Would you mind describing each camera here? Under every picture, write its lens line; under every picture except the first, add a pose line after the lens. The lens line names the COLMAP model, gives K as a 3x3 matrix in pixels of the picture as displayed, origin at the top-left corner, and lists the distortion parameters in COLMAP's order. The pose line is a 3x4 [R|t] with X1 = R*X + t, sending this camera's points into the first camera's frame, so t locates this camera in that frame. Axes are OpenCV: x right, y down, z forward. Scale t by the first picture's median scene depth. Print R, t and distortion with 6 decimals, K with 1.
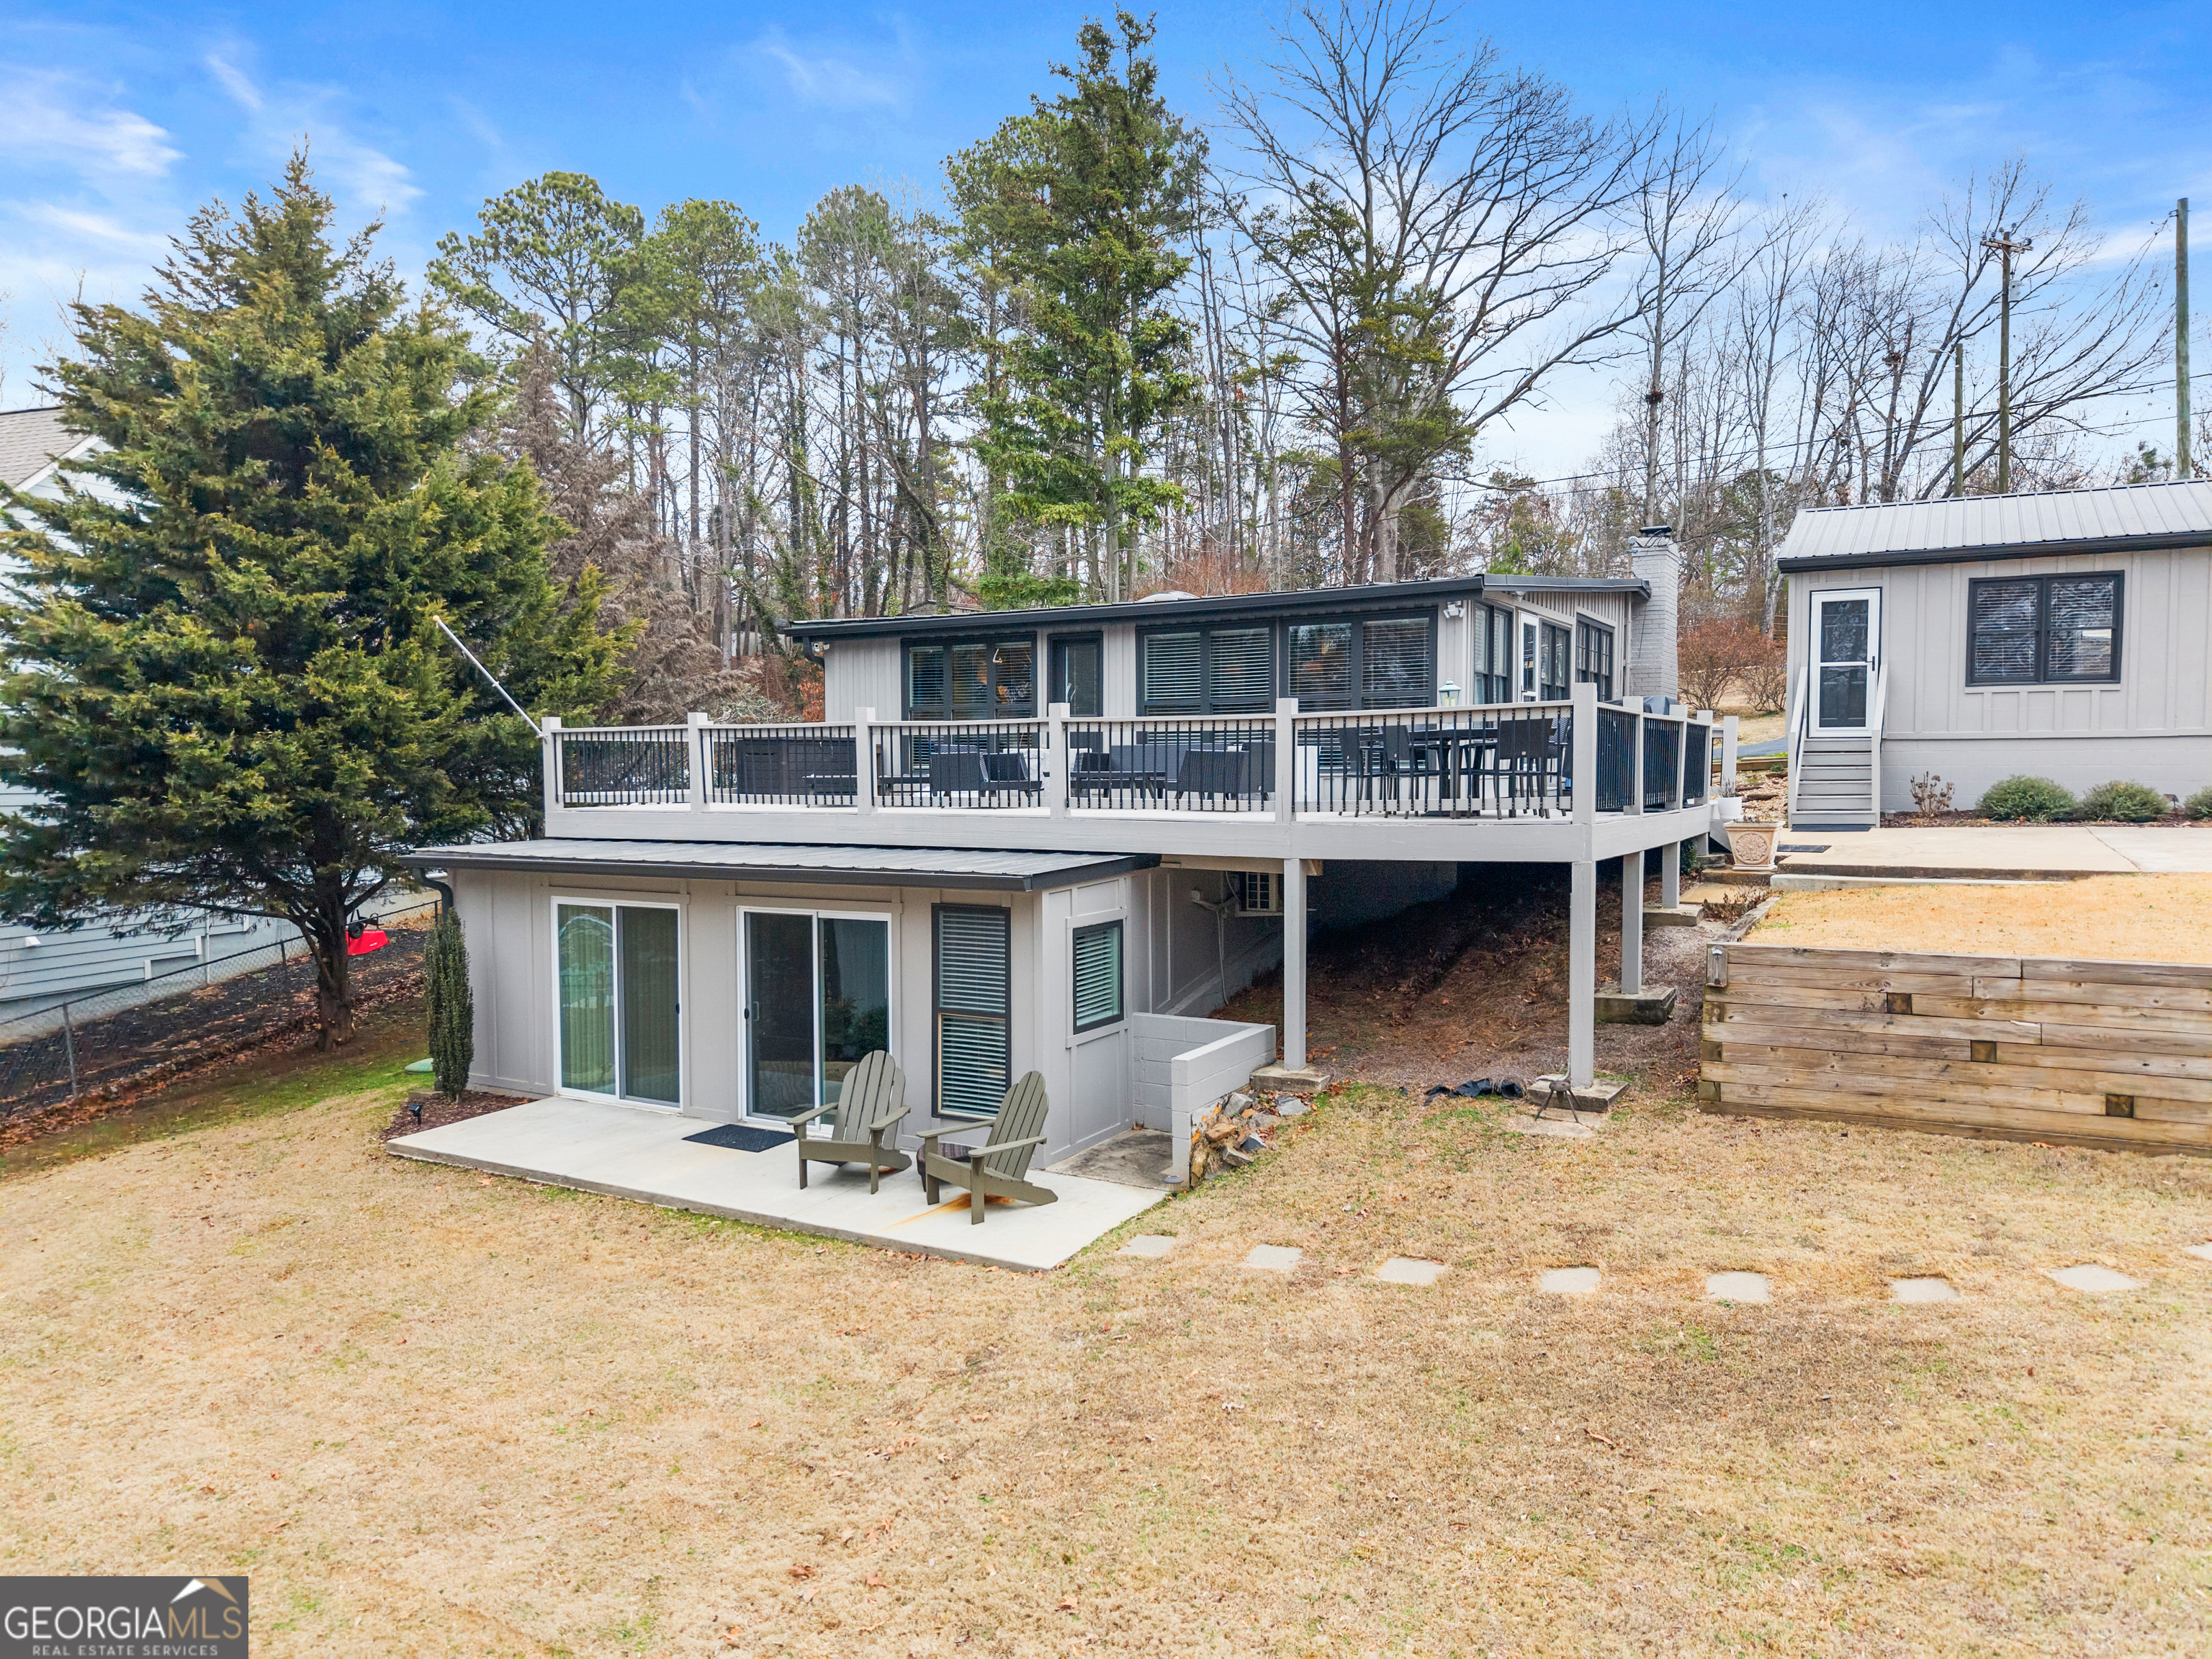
lens RADIAL K [[1554.4, 0, 1106.0], [0, 1554.4, 829.5], [0, 0, 1]] dist [0.070002, -0.103020]
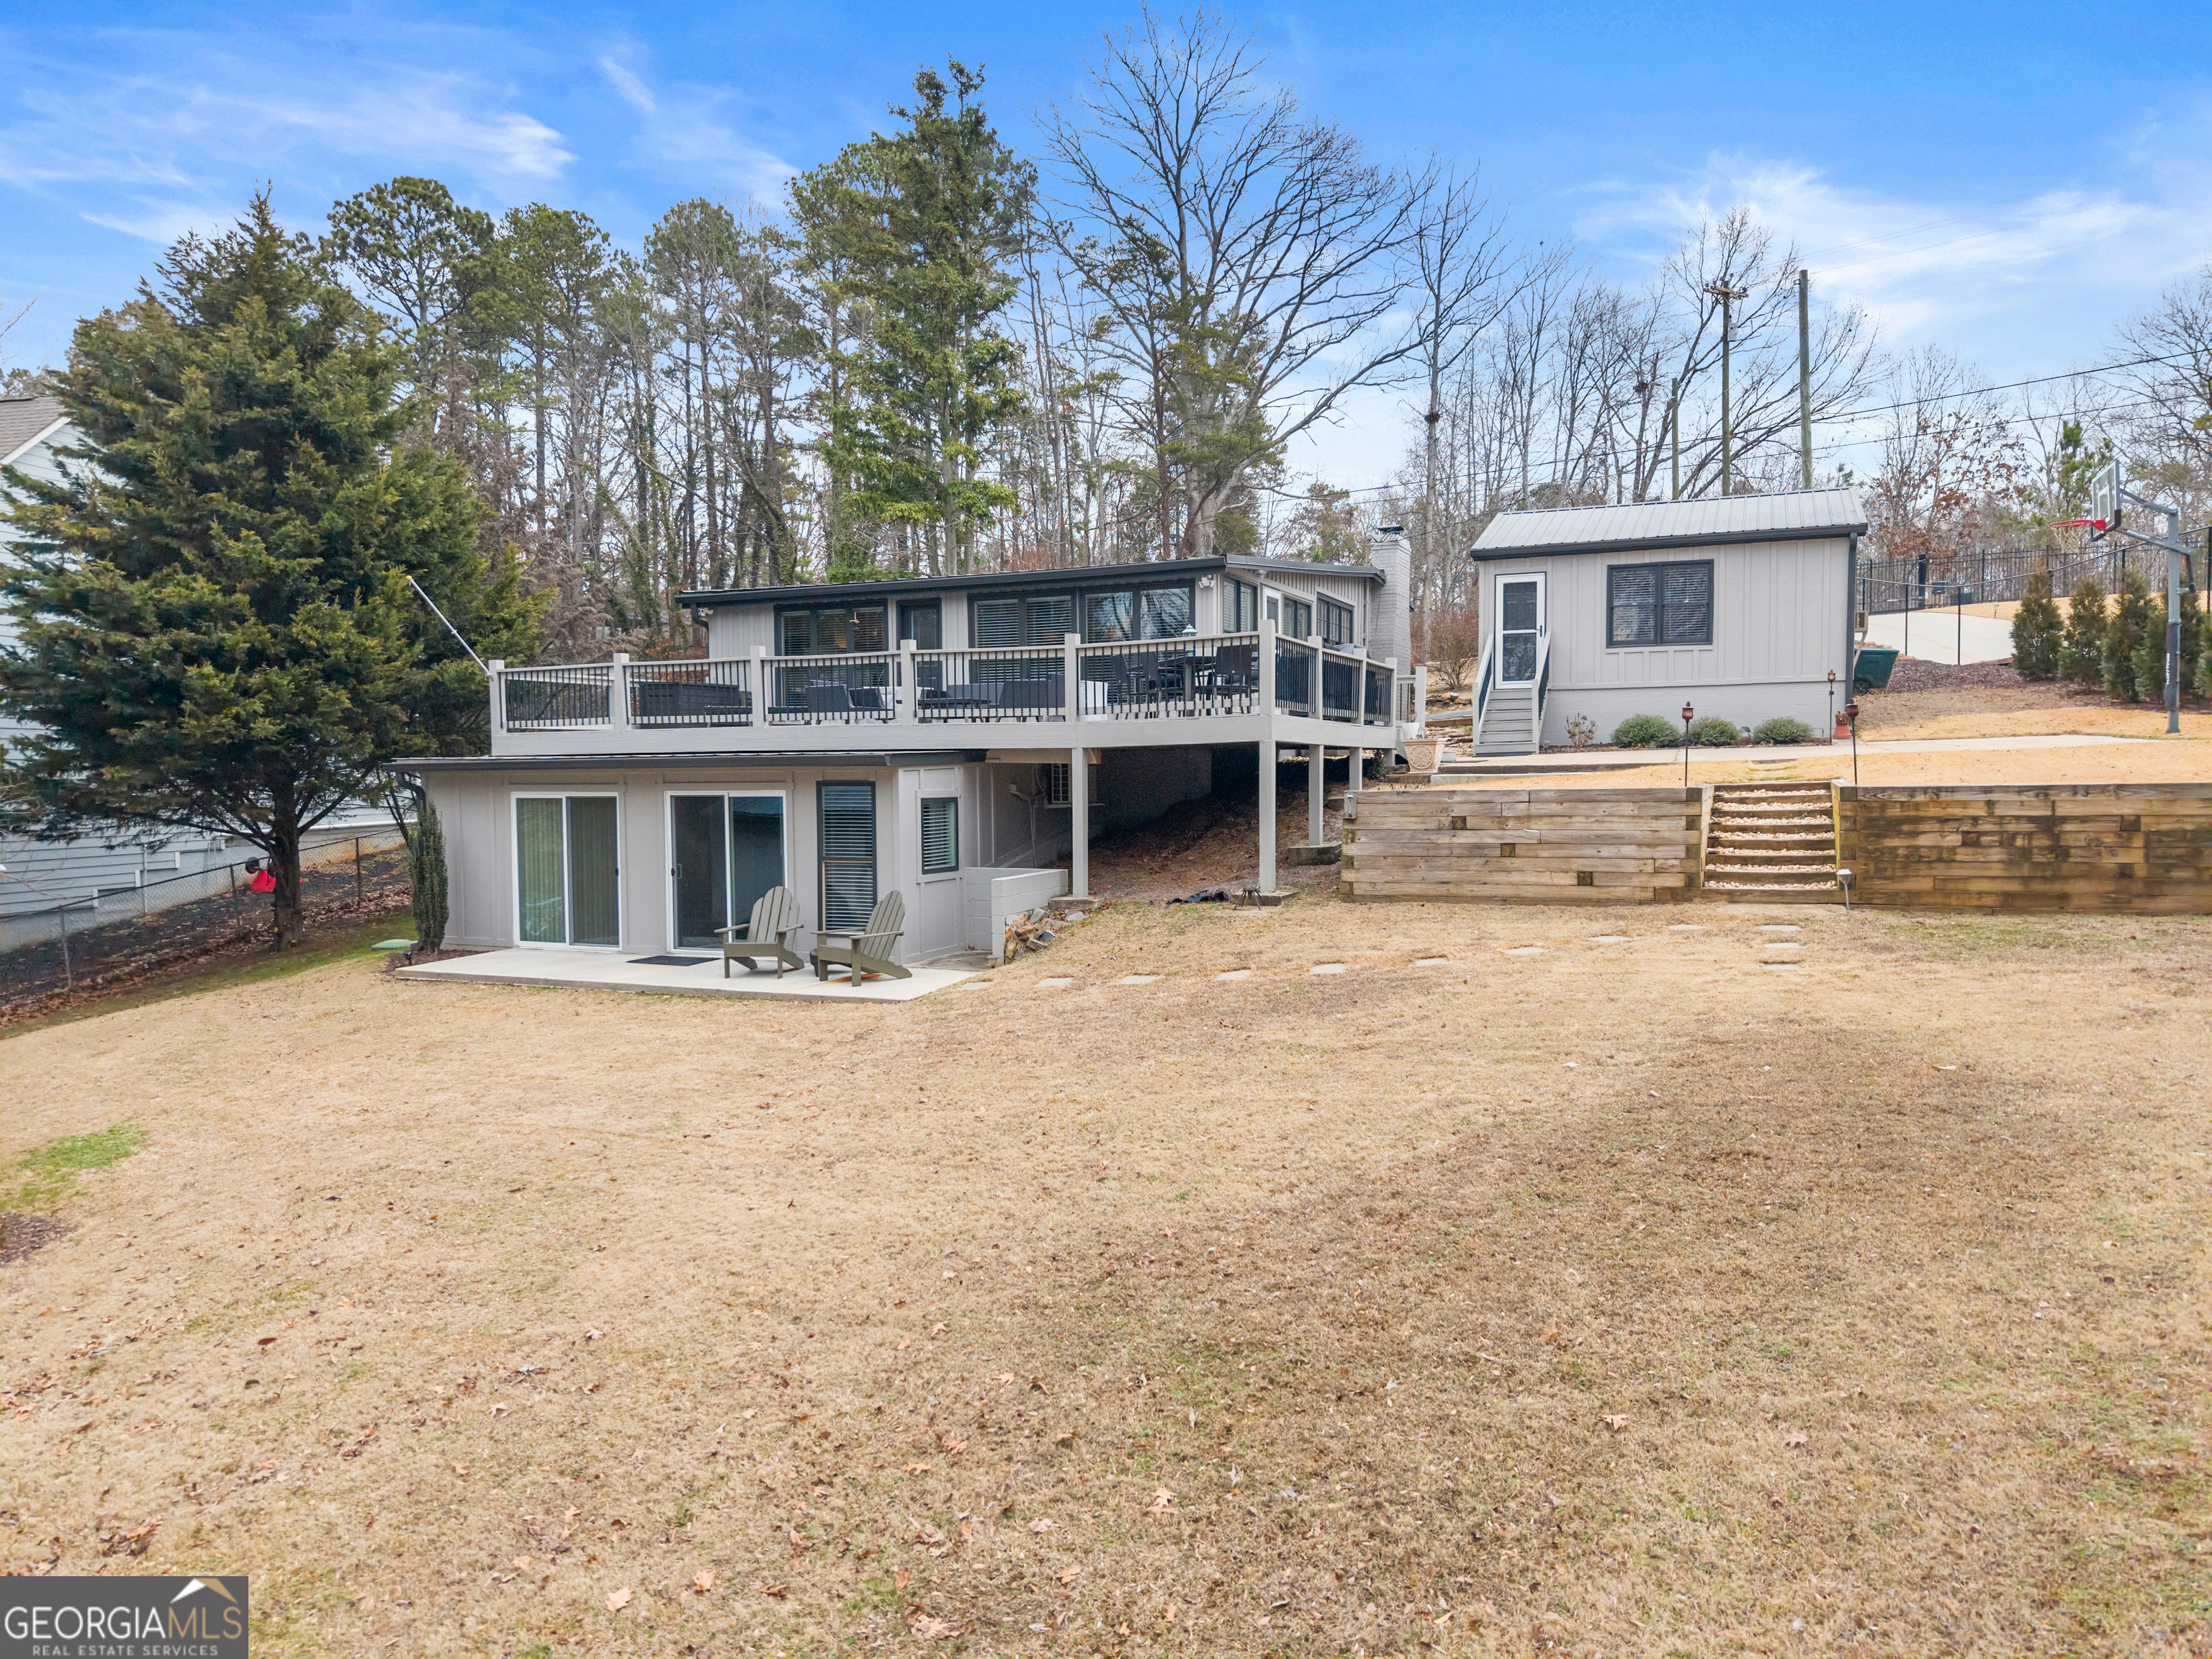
lens RADIAL K [[1554.4, 0, 1106.0], [0, 1554.4, 829.5], [0, 0, 1]] dist [0.070002, -0.103020]
pose [[0.994838, -0.006986, 0.101238, 0.000817], [0.007407, 0.999965, -0.003783, 0.028034], [-0.101208, 0.004513, 0.994855, -0.114305]]
